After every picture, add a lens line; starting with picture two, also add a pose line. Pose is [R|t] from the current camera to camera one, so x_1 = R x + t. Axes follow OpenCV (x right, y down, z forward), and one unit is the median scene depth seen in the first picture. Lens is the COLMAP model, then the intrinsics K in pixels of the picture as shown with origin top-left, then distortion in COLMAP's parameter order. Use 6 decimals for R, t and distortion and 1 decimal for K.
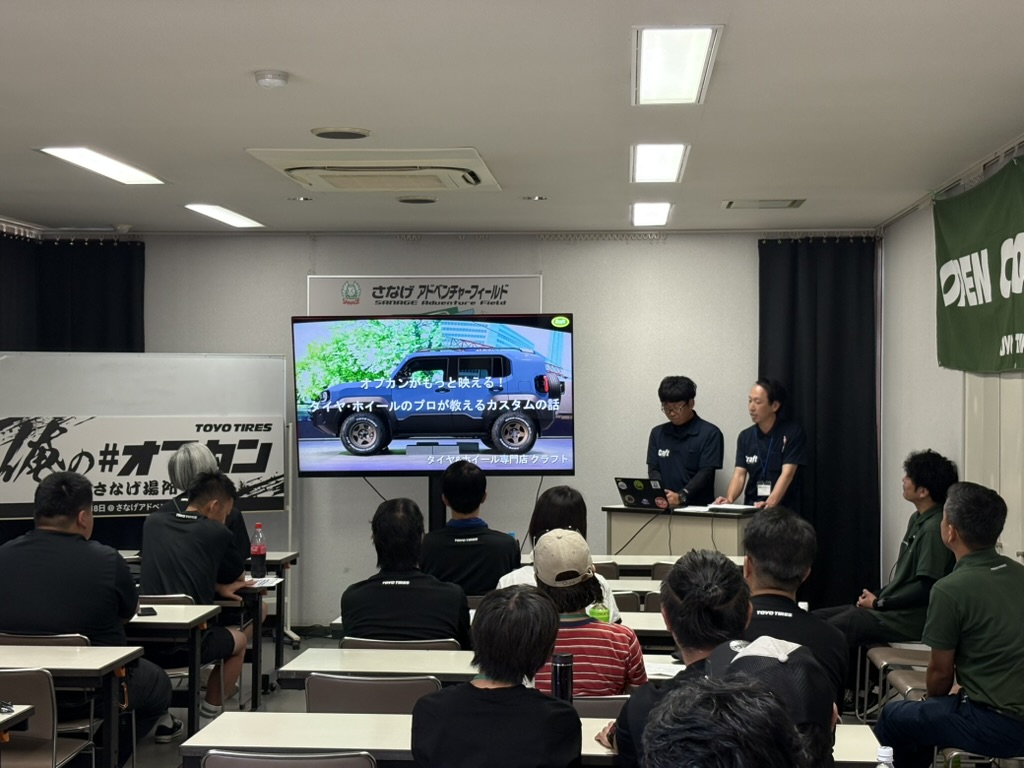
lens RADIAL K [[1690.4, 0, 512.0], [0, 1690.4, 384.0], [0, 0, 1]] dist [0.113269, -0.031489]
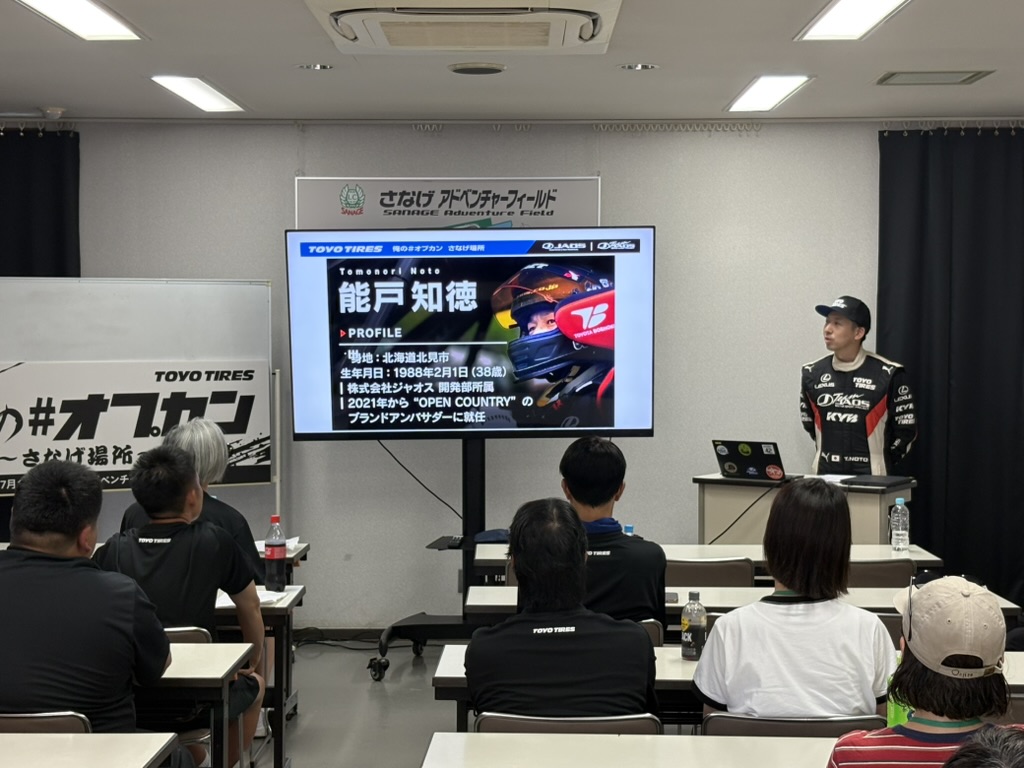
lens RADIAL K [[1798.1, 0, 512.0], [0, 1798.1, 384.0], [0, 0, 1]] dist [0.124614, -0.186151]
pose [[0.998144, -0.004721, 0.060721, -0.075225], [0.002223, 0.999151, 0.041144, -0.003736], [-0.060864, -0.040932, 0.997306, 0.179499]]
